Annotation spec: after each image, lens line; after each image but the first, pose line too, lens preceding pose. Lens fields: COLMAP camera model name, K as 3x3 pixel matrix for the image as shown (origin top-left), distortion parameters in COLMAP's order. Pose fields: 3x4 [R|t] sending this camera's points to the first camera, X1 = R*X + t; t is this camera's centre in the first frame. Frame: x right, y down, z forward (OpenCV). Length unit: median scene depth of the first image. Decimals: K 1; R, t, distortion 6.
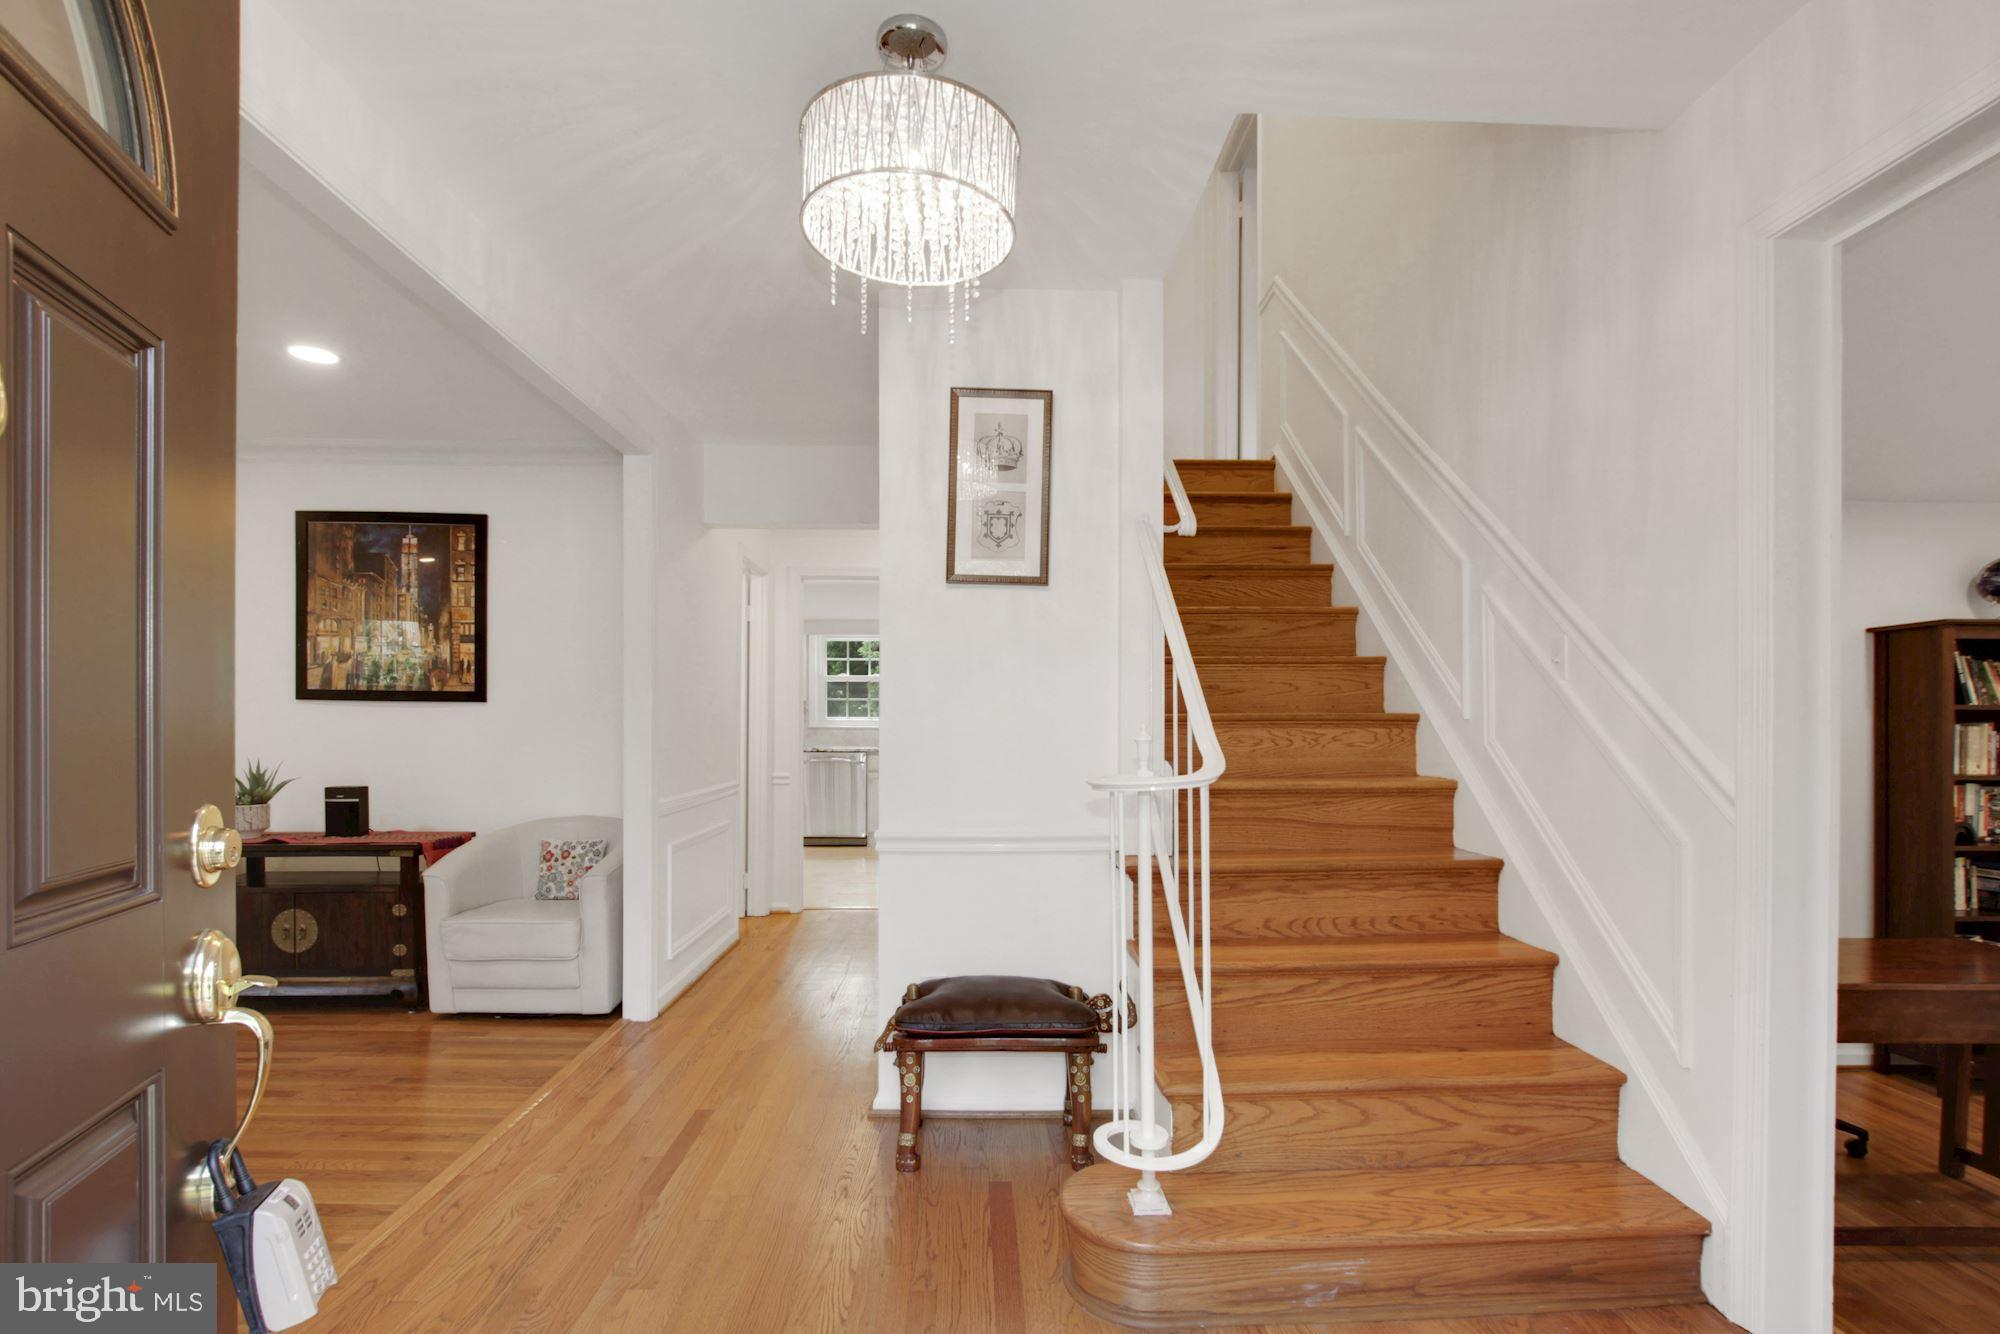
lens RADIAL K [[934.6, 0, 994.9], [0, 934.6, 715.7], [0, 0, 1]] dist [-0.013465, 0.001918]
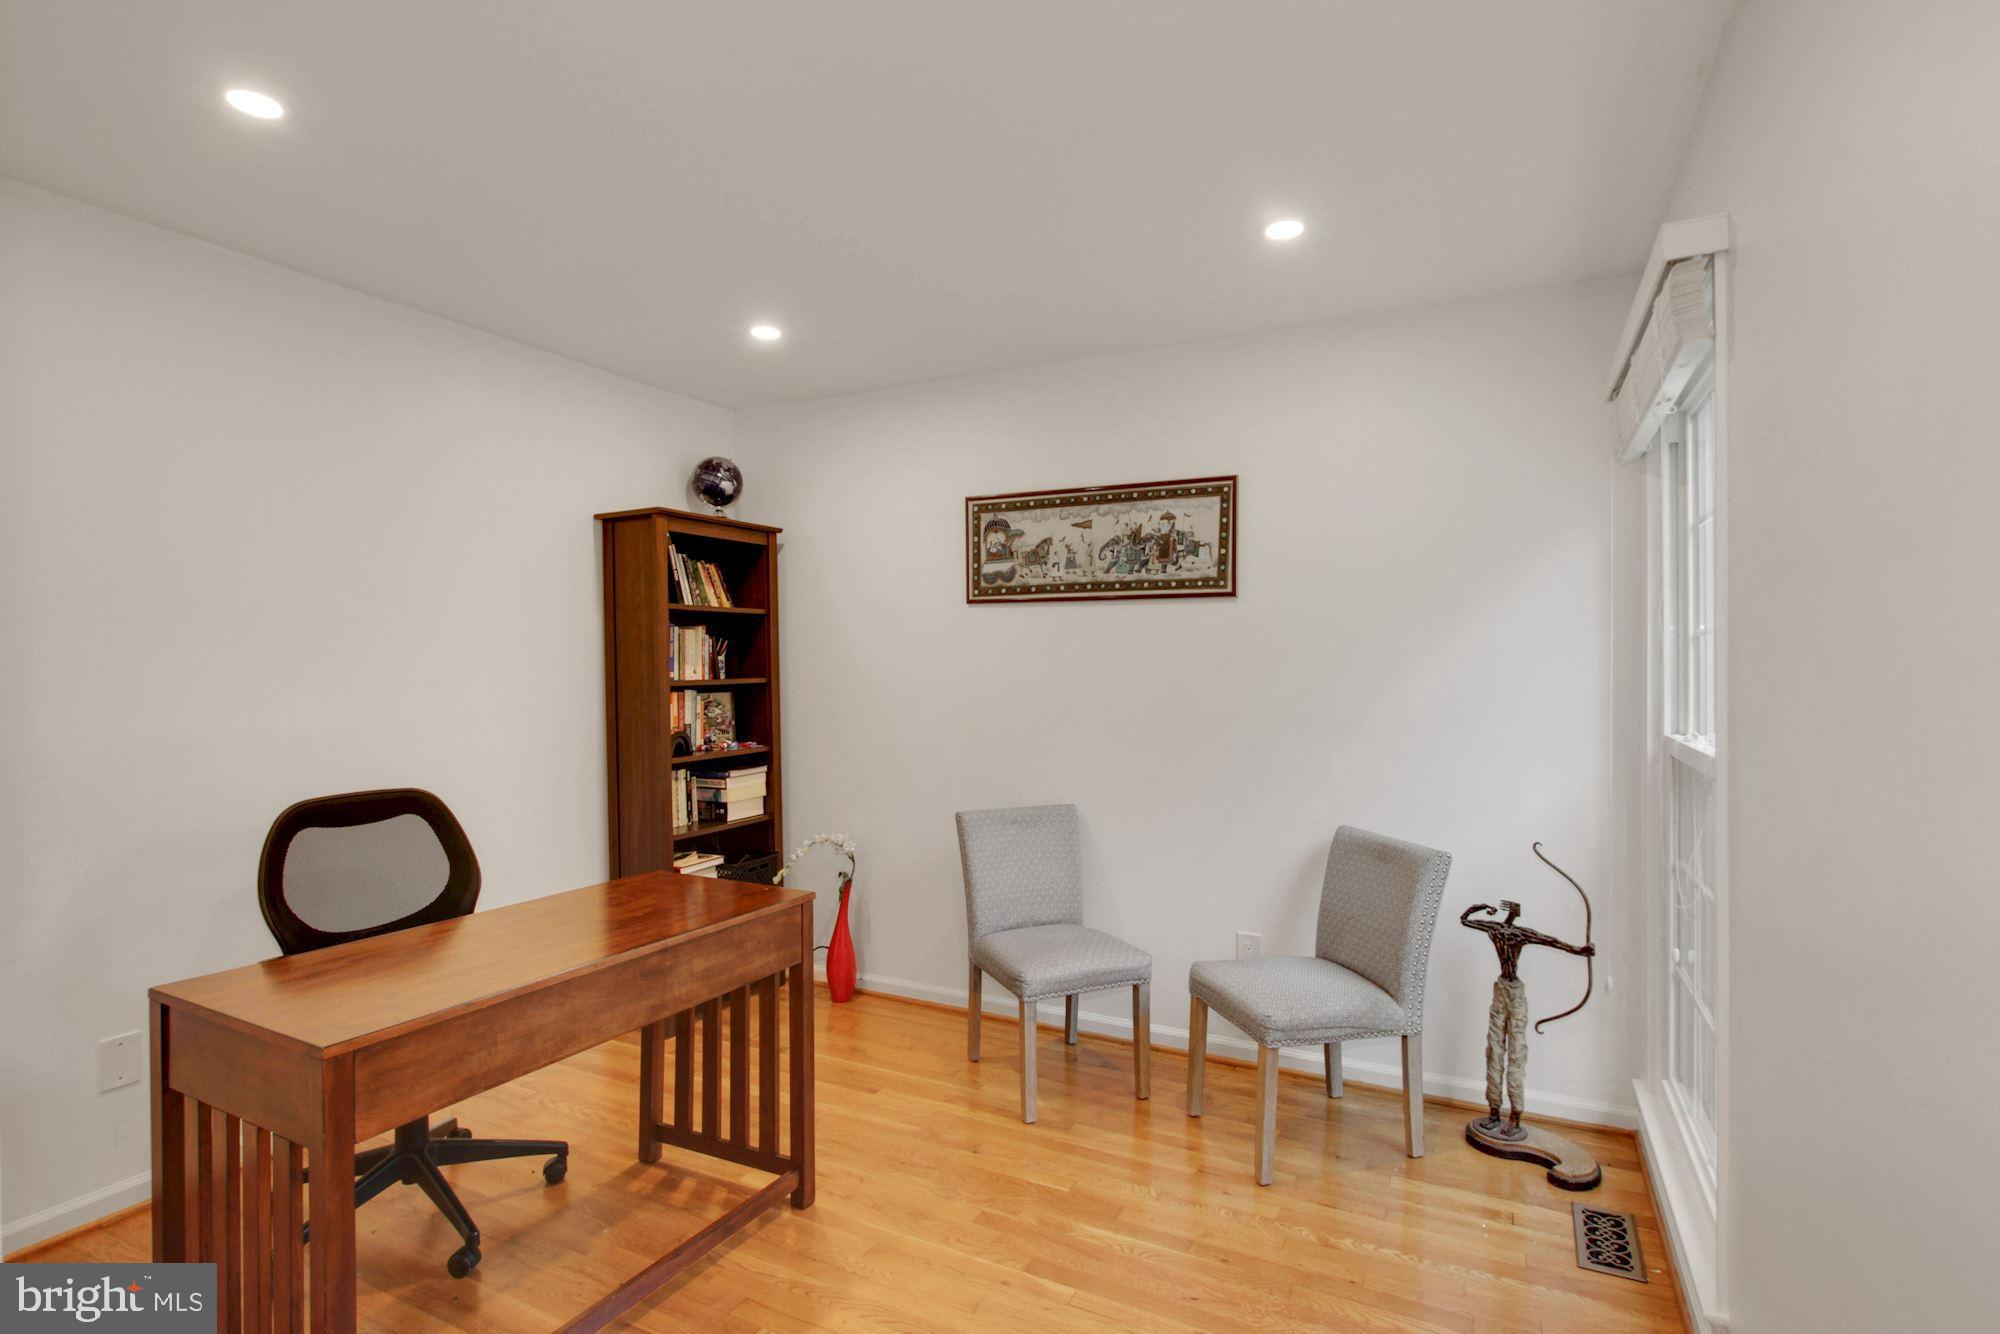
lens RADIAL K [[934.6, 0, 994.8], [0, 934.6, 657.0], [0, 0, 1]] dist [-0.013465, 0.001918]
pose [[0.487917, -0.006408, 0.872867, 0.380667], [0.009269, 0.999955, 0.002159, 0.040607], [-0.872841, 0.007037, 0.487954, 0.262879]]
